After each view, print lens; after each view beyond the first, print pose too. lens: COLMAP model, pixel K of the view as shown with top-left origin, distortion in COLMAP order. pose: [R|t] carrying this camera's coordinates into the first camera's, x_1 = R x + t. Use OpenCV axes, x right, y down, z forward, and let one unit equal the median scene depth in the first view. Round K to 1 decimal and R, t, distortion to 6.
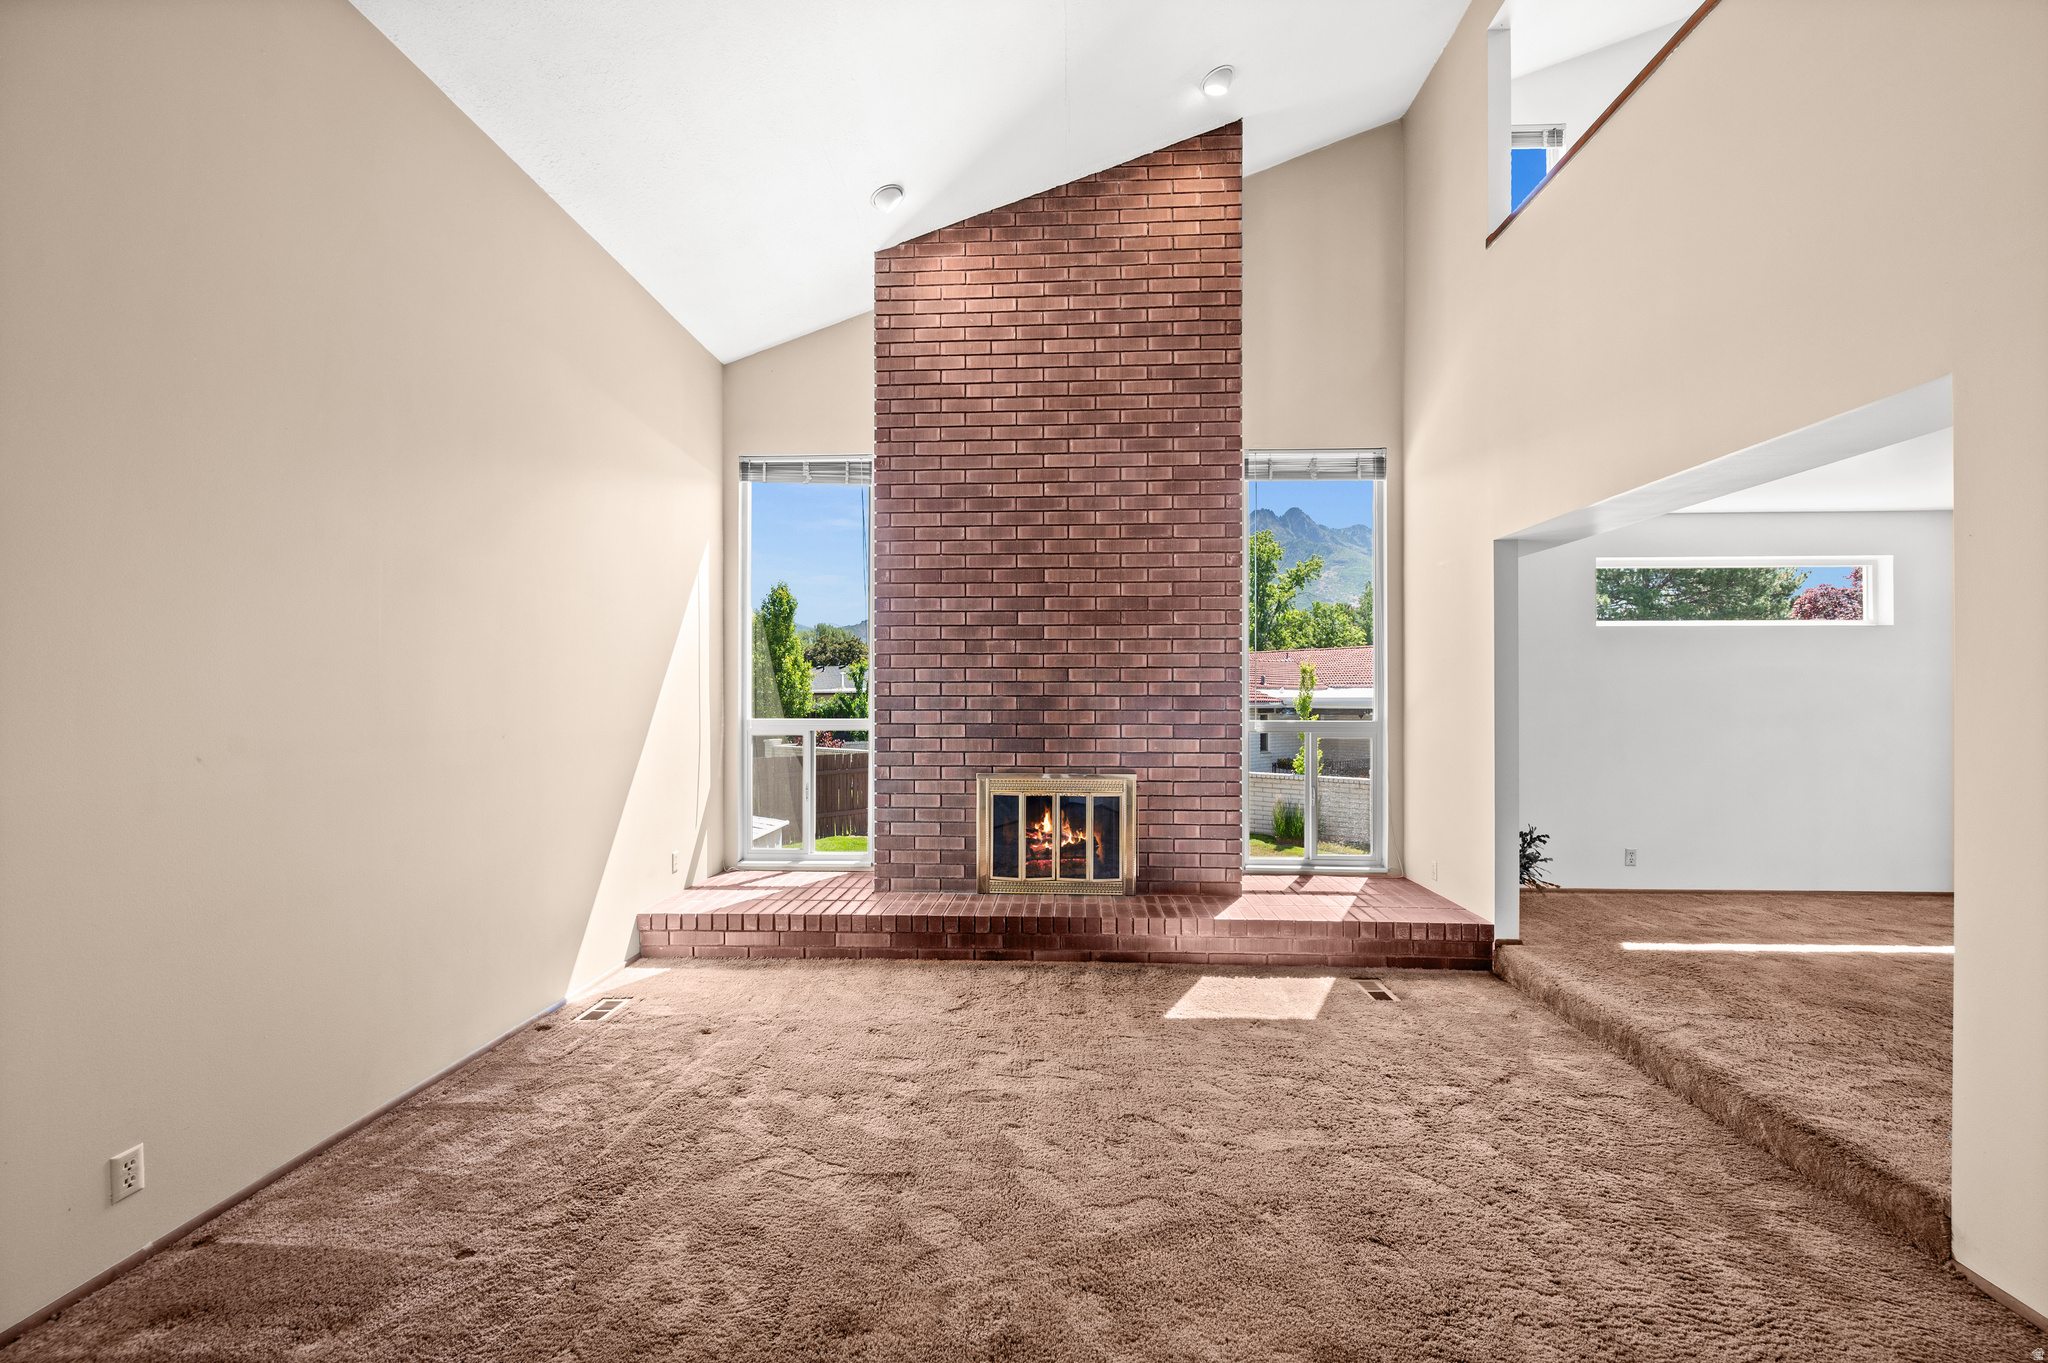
lens RADIAL K [[821.7, 0, 1027.4], [0, 821.7, 697.4], [0, 0, 1]] dist [0.000468, -0.000288]
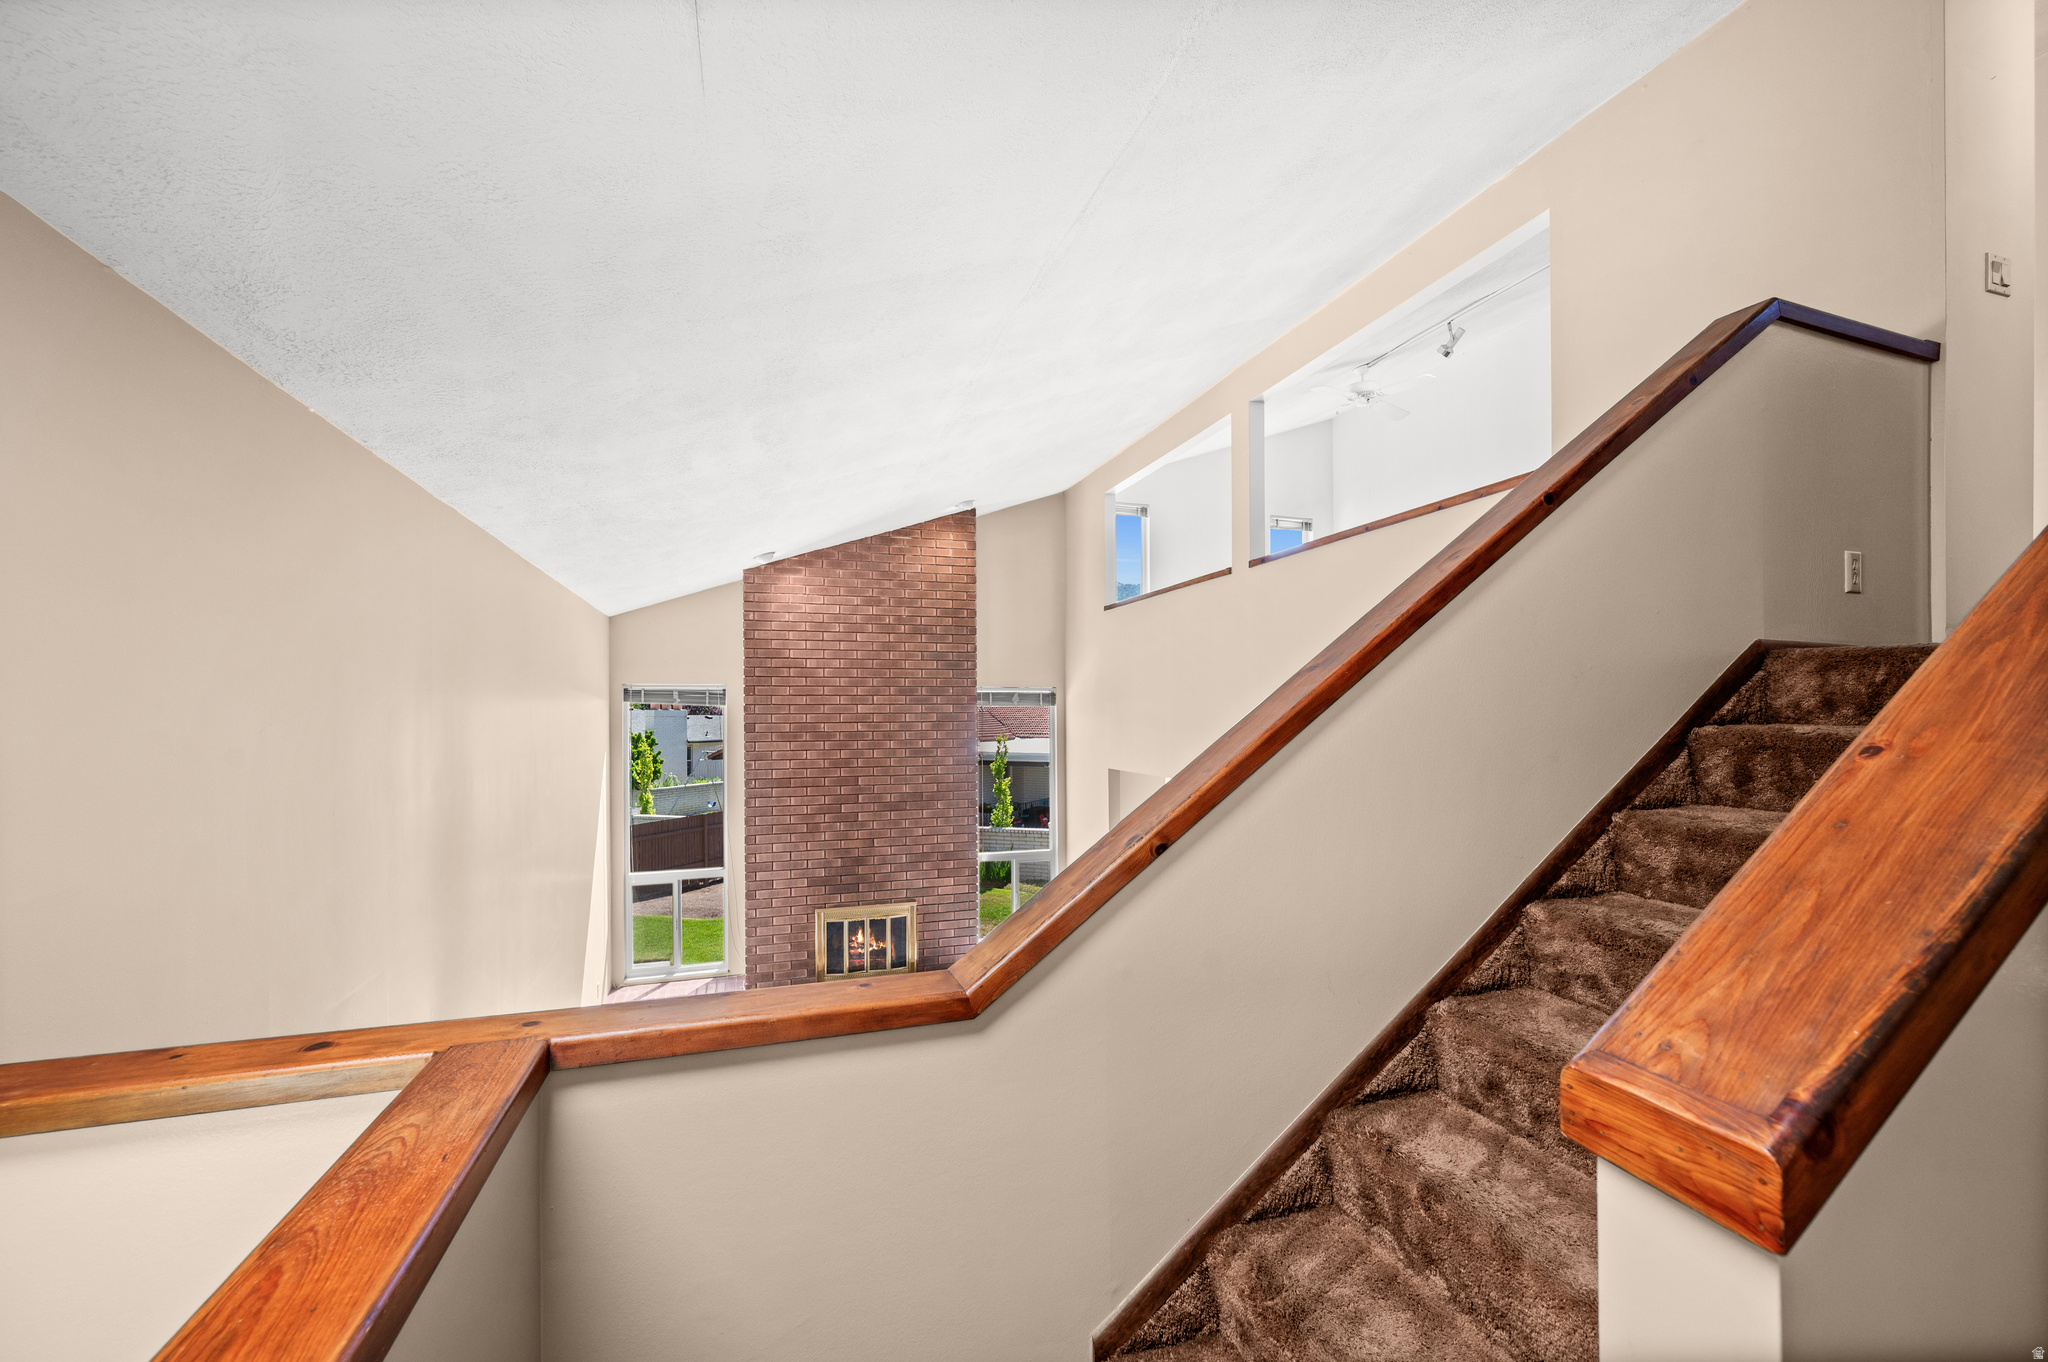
lens RADIAL K [[816.7, 0, 1025.9], [0, 816.7, 713.6], [0, 0, 1]] dist [-0.001186, -0.000246]
pose [[0.933099, -0.004257, 0.359593, -0.246378], [0.005209, 0.999985, -0.001678, -0.276458], [-0.359581, 0.003439, 0.933108, -0.596627]]
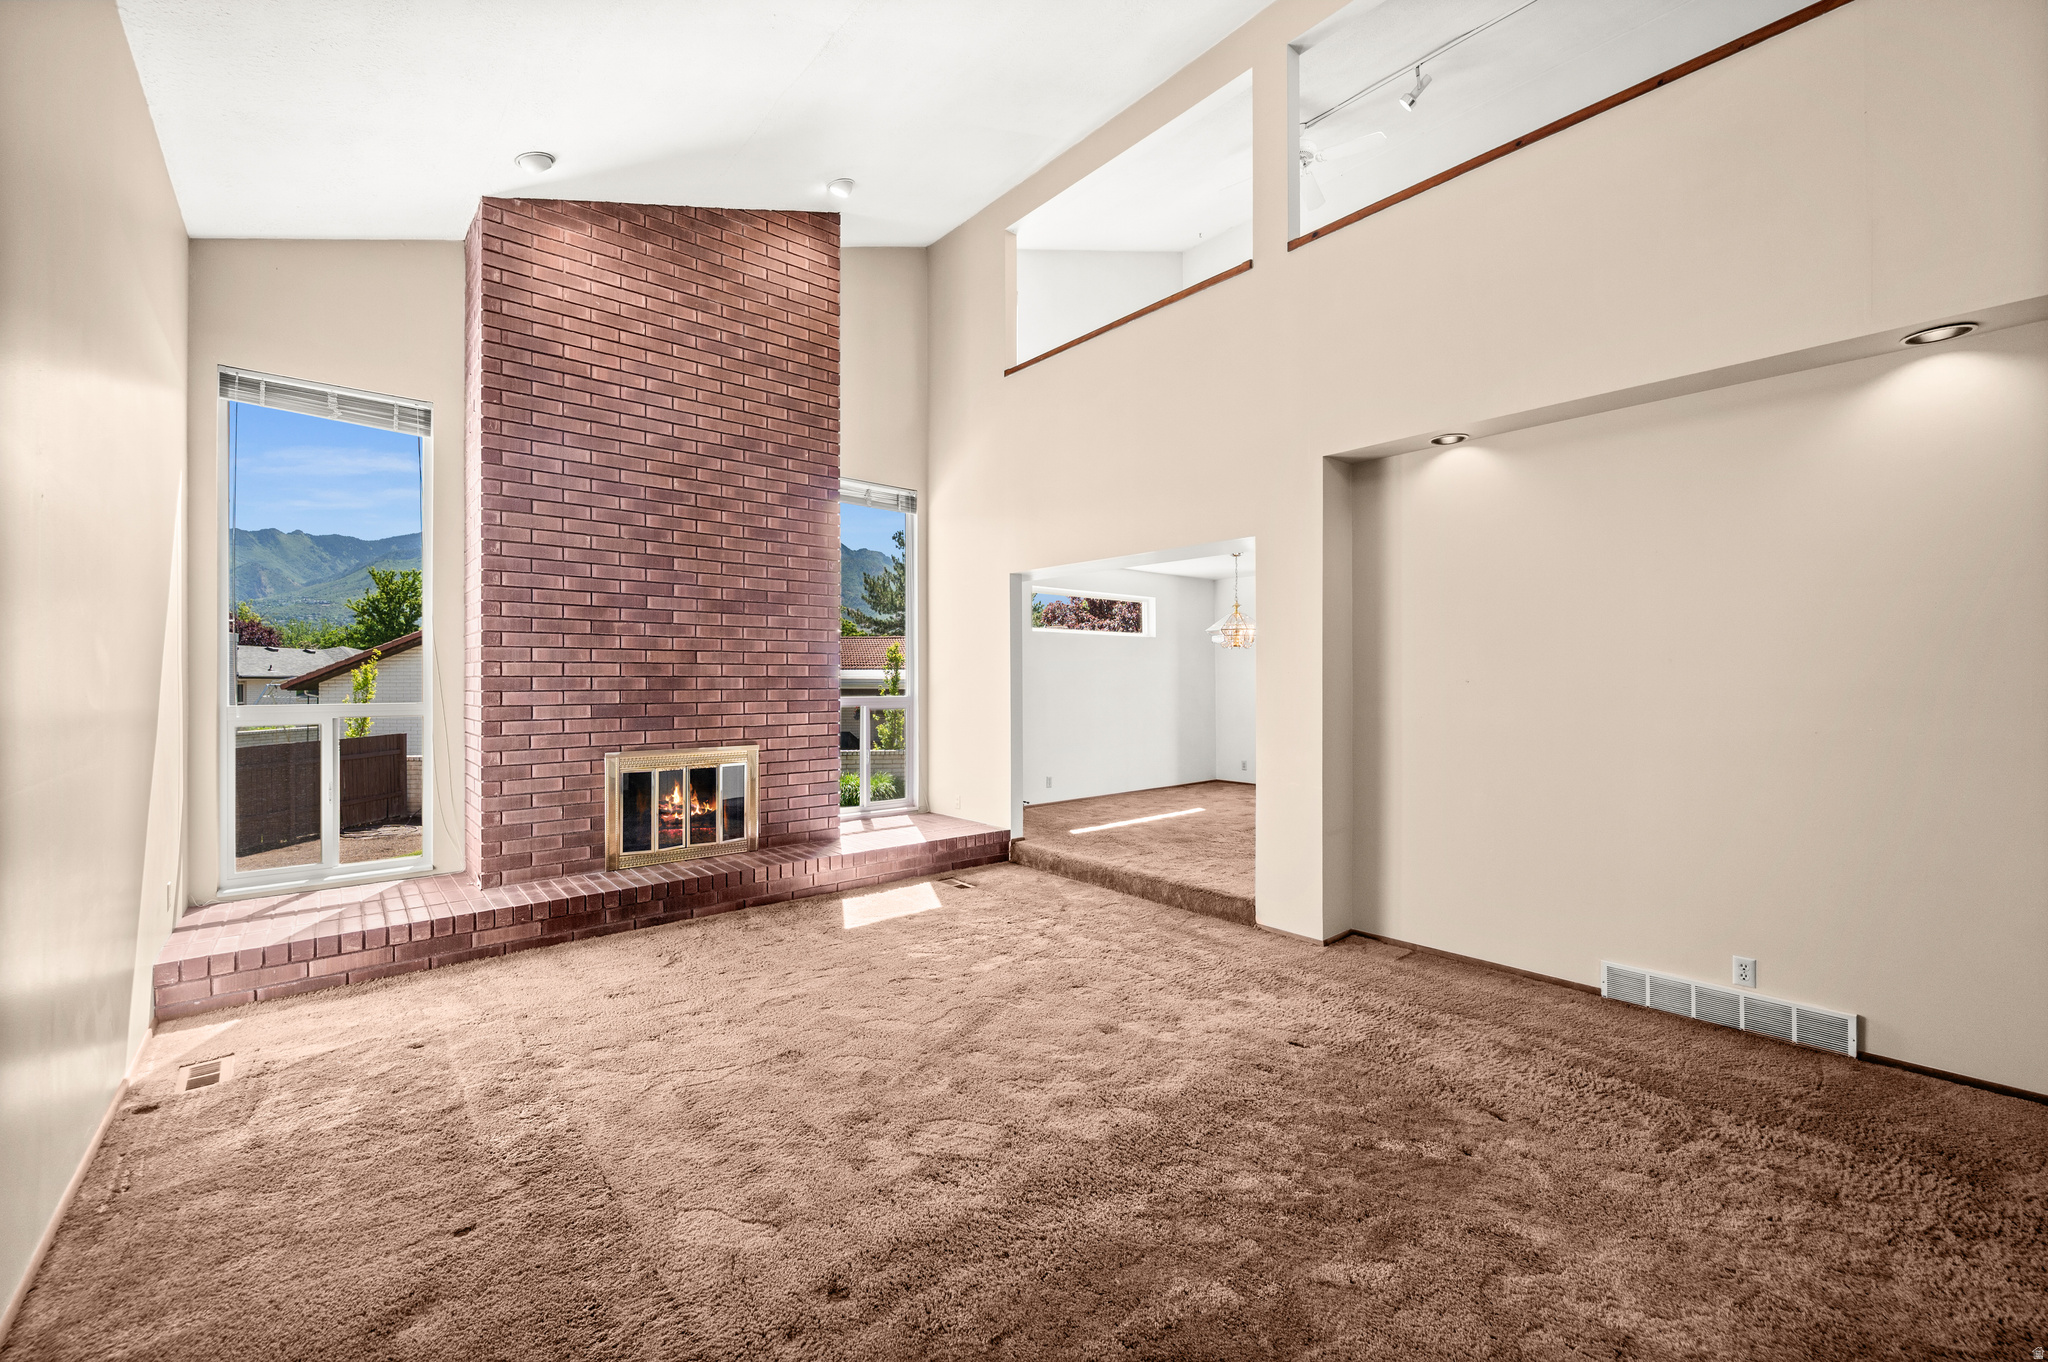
lens RADIAL K [[811.4, 0, 1031.1], [0, 811.4, 676.0], [0, 0, 1]] dist [-0.000714, -0.000038]
pose [[0.723248, 0.002052, 0.690586, -0.374340], [-0.000041, 0.999996, -0.002928, 0.000489], [-0.690589, 0.002090, 0.723245, -0.085081]]
